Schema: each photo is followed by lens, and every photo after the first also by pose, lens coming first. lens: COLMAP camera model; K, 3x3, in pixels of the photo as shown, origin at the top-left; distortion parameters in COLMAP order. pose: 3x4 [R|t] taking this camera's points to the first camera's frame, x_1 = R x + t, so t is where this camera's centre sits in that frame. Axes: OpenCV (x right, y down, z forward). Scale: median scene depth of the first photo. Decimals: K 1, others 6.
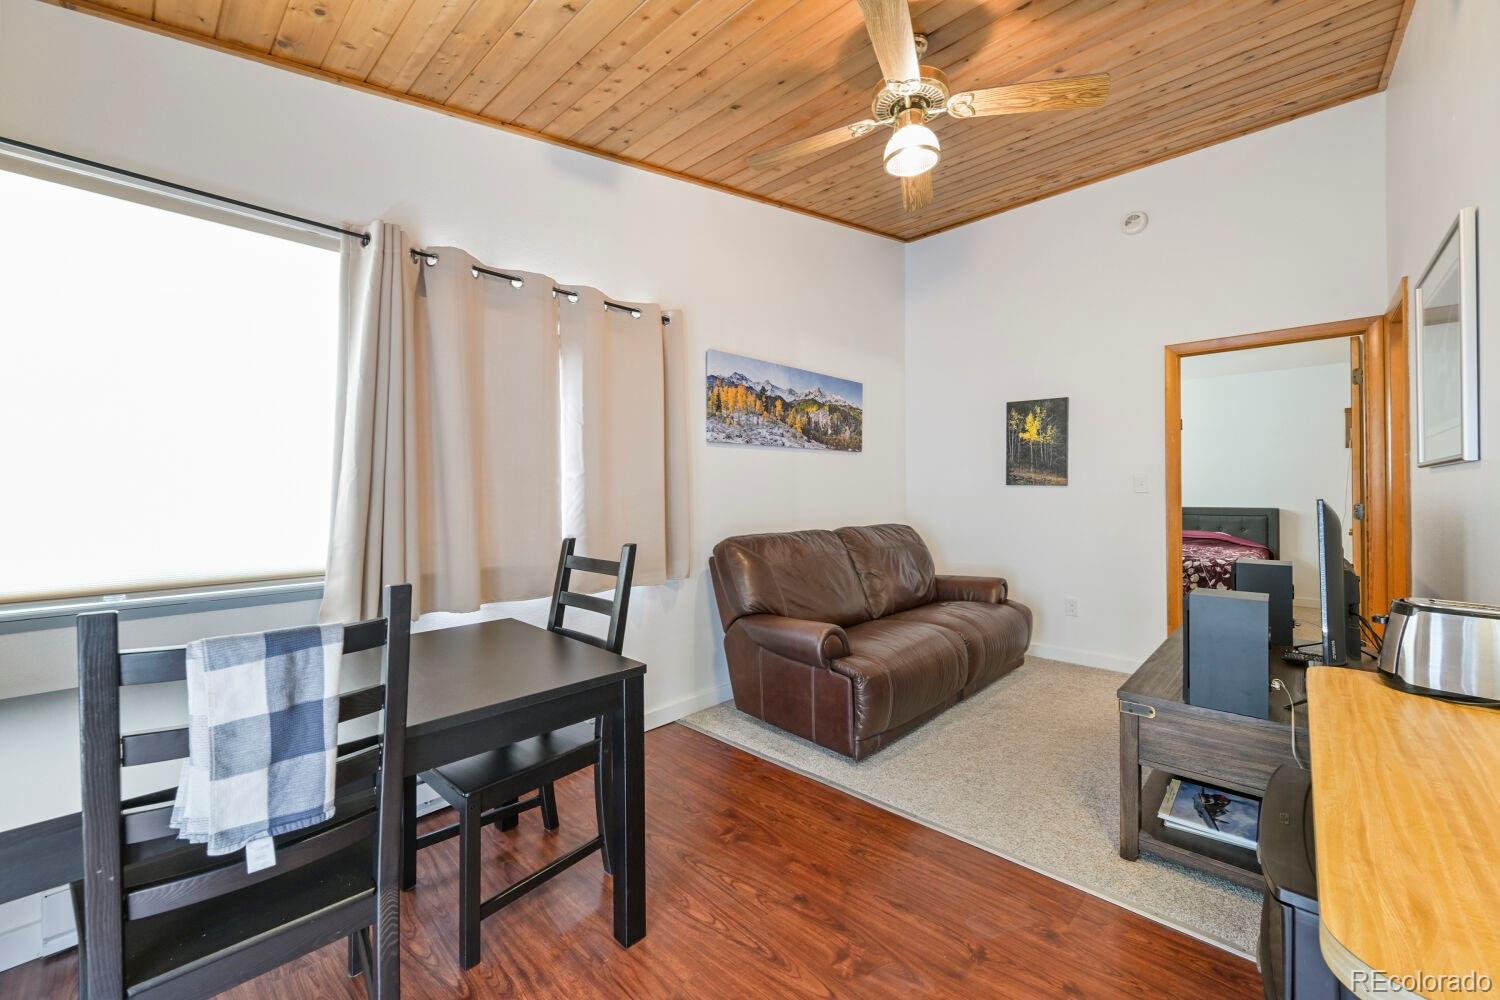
lens RADIAL K [[589.8, 0, 761.9], [0, 589.8, 490.2], [0, 0, 1]] dist [-0.002853, 0.000506]
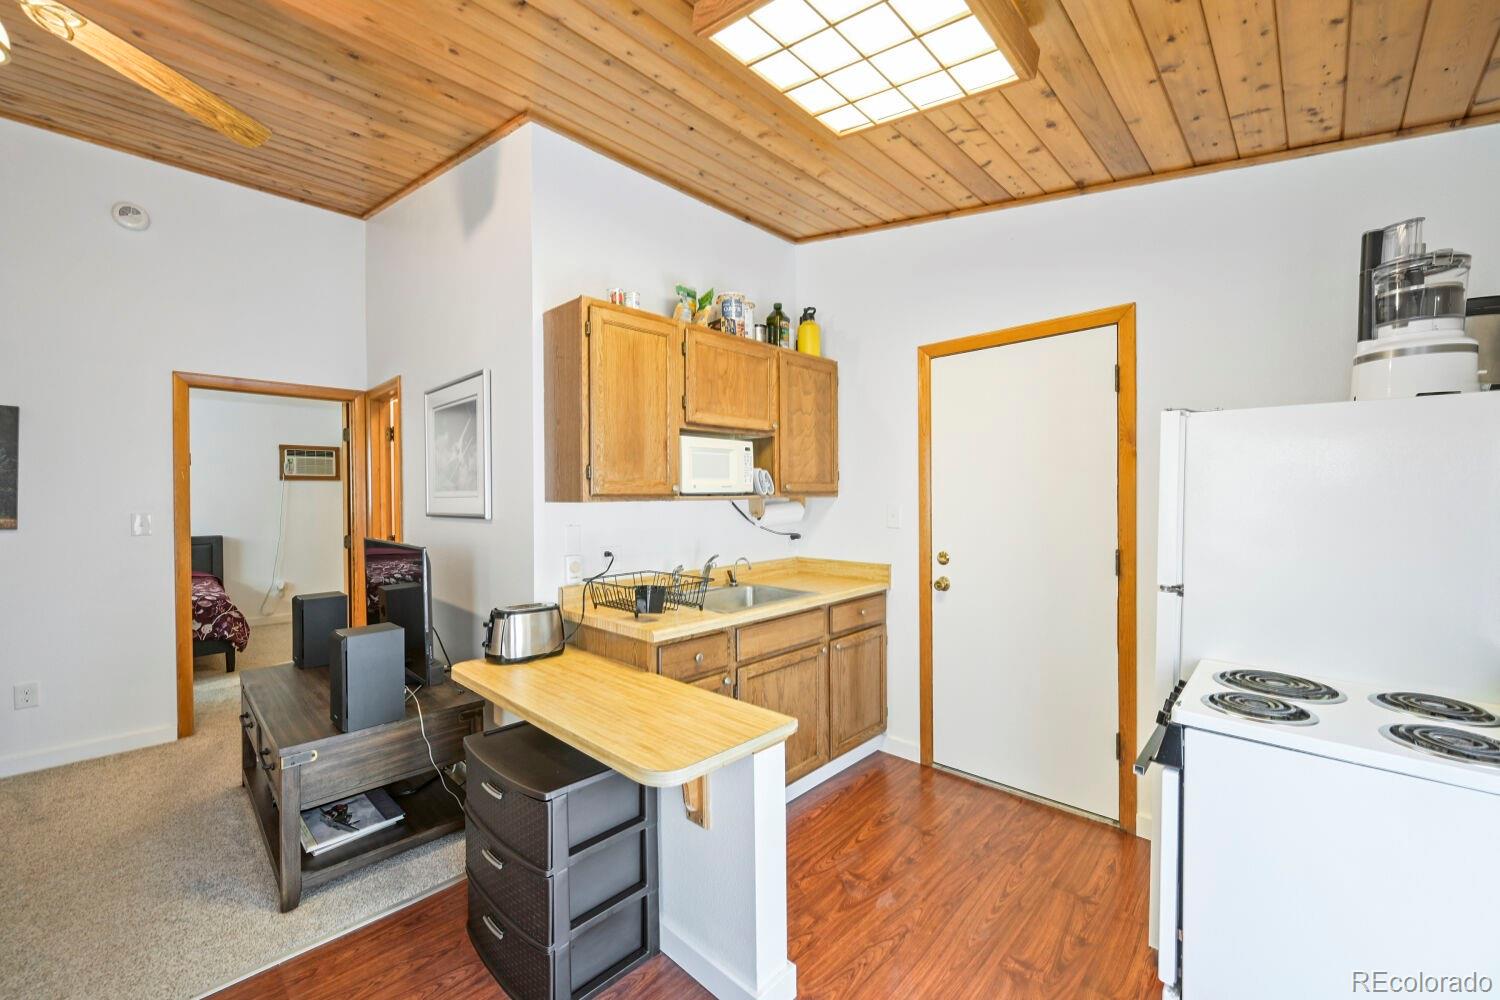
lens RADIAL K [[589.8, 0, 758.8], [0, 589.8, 501.6], [0, 0, 1]] dist [-0.002853, 0.000506]
pose [[0.009081, -0.002853, 0.999955, -0.380612], [0.002355, 0.999993, 0.002831, -0.082011], [-0.999956, 0.002329, 0.009087, 0.168580]]
